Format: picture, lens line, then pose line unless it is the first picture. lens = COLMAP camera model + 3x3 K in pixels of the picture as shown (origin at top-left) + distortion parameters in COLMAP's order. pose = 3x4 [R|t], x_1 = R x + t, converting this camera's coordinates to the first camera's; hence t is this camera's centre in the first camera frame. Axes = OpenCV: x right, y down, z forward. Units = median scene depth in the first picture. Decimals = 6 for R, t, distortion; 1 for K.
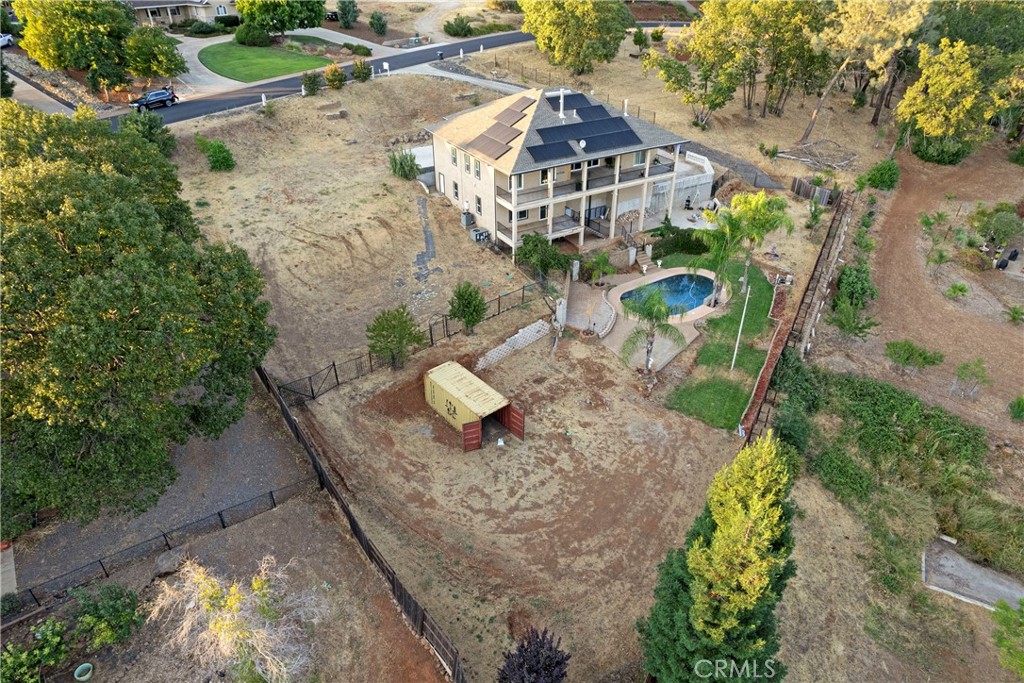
lens RADIAL K [[656.8, 0, 509.4], [0, 656.8, 338.9], [0, 0, 1]] dist [-0.071815, 0.064422]
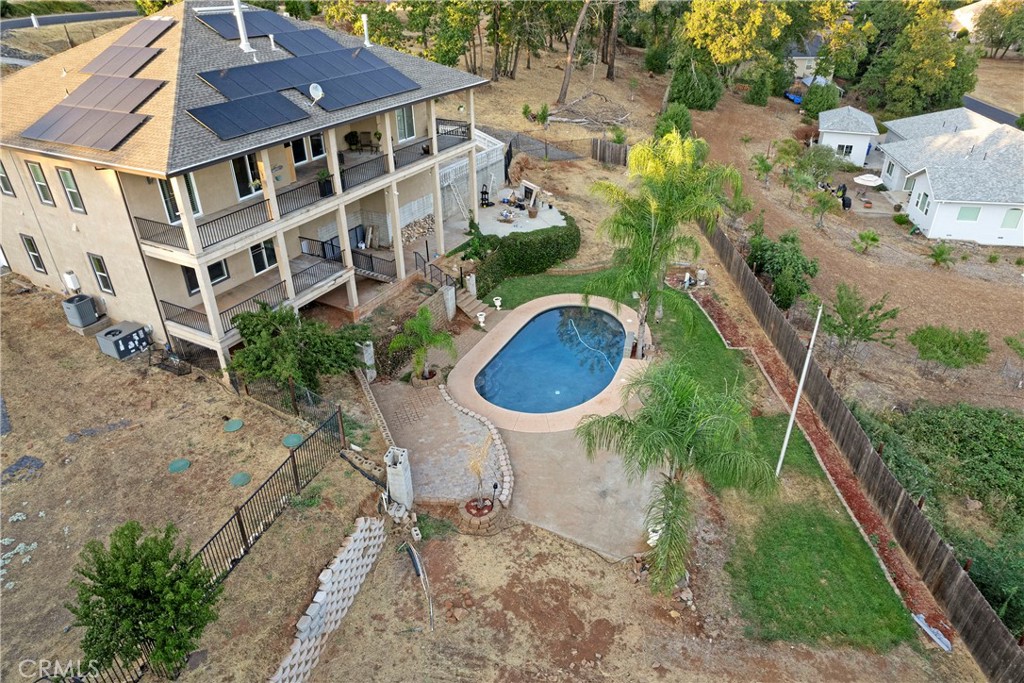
lens RADIAL K [[656.8, 0, 509.4], [0, 656.8, 338.9], [0, 0, 1]] dist [-0.071815, 0.064422]
pose [[0.856866, -0.262351, 0.443794, -0.016974], [0.283619, 0.958745, 0.019161, -0.098140], [-0.430512, 0.109450, 0.895924, 0.524862]]
